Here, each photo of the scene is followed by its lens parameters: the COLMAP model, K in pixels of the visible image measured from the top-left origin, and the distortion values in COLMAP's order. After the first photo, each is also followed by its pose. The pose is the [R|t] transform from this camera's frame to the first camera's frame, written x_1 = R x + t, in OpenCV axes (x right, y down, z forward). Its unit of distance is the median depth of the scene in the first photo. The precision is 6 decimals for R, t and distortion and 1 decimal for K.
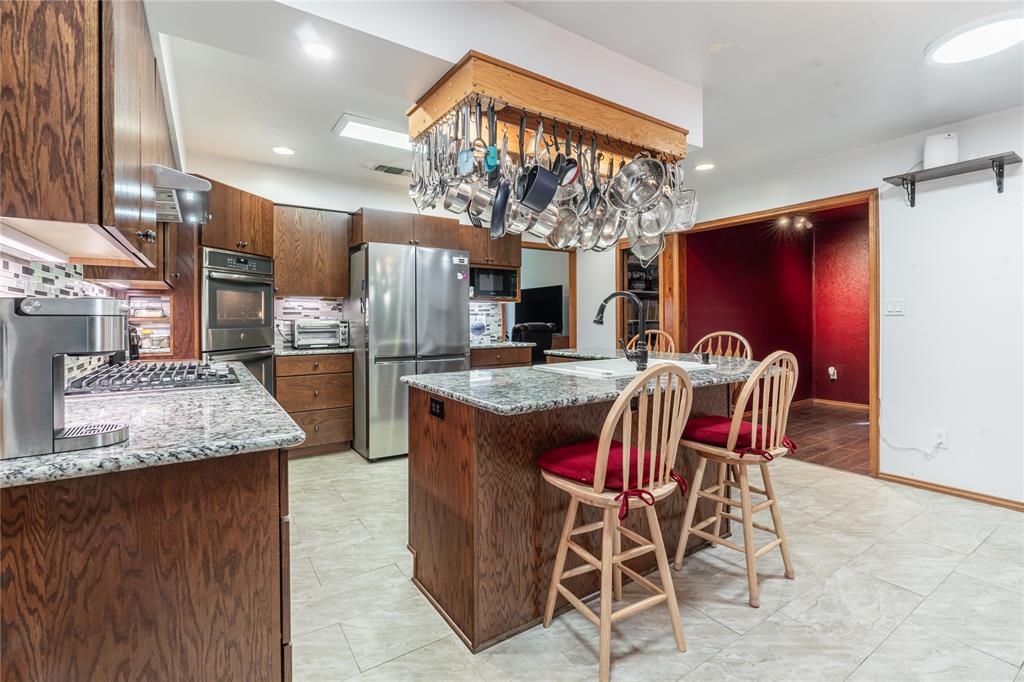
lens RADIAL K [[463.4, 0, 521.8], [0, 463.4, 318.0], [0, 0, 1]] dist [-0.002756, -0.000117]
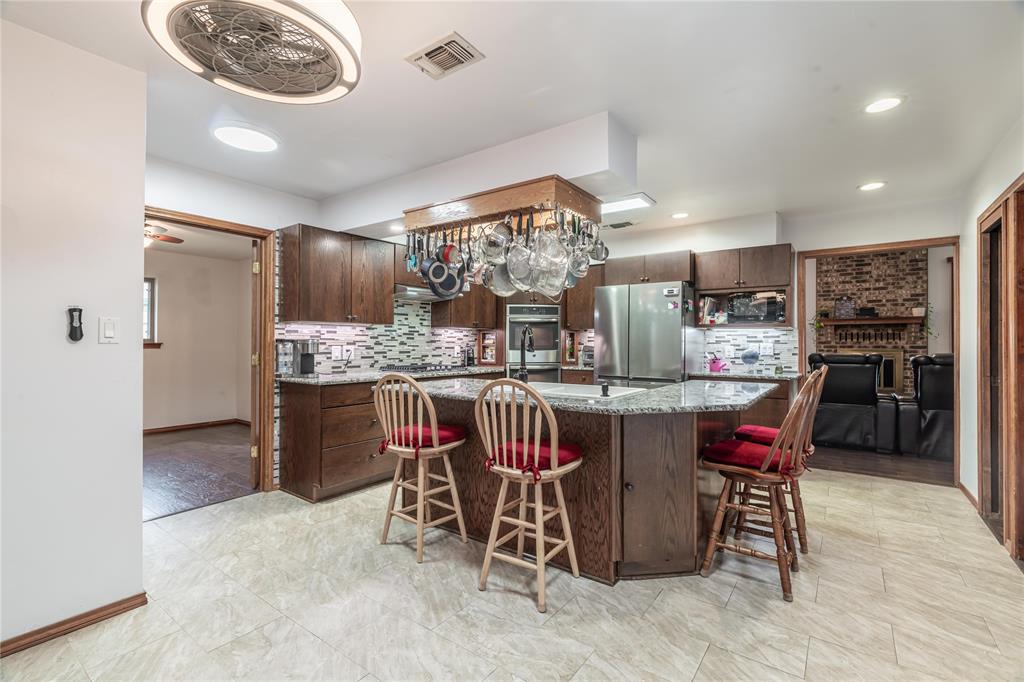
lens RADIAL K [[463.4, 0, 514.2], [0, 463.4, 340.8], [0, 0, 1]] dist [-0.002756, -0.000117]
pose [[0.338314, 0.003258, -0.941028, 1.262636], [-0.003840, 0.999990, 0.002082, -0.019387], [0.941025, 0.002909, 0.338323, 0.510009]]
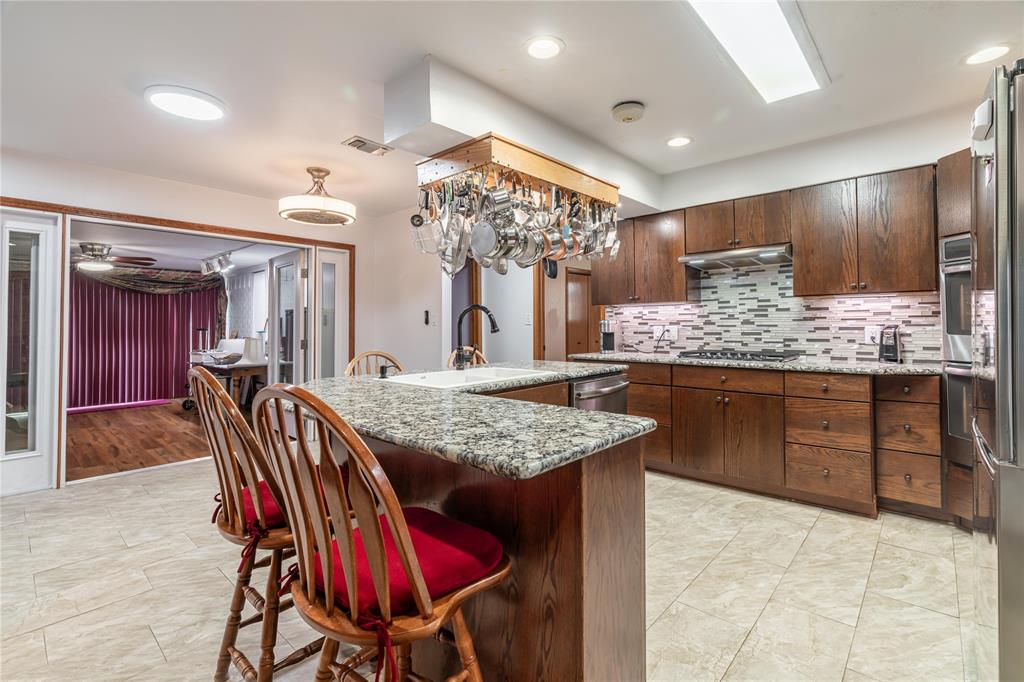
lens RADIAL K [[463.4, 0, 520.5], [0, 463.4, 318.1], [0, 0, 1]] dist [-0.002756, -0.000117]
pose [[-0.971329, 0.012622, -0.237403, 0.352528], [0.016178, 0.999784, -0.013034, -0.008872], [0.237188, -0.016501, -0.971324, 2.029249]]
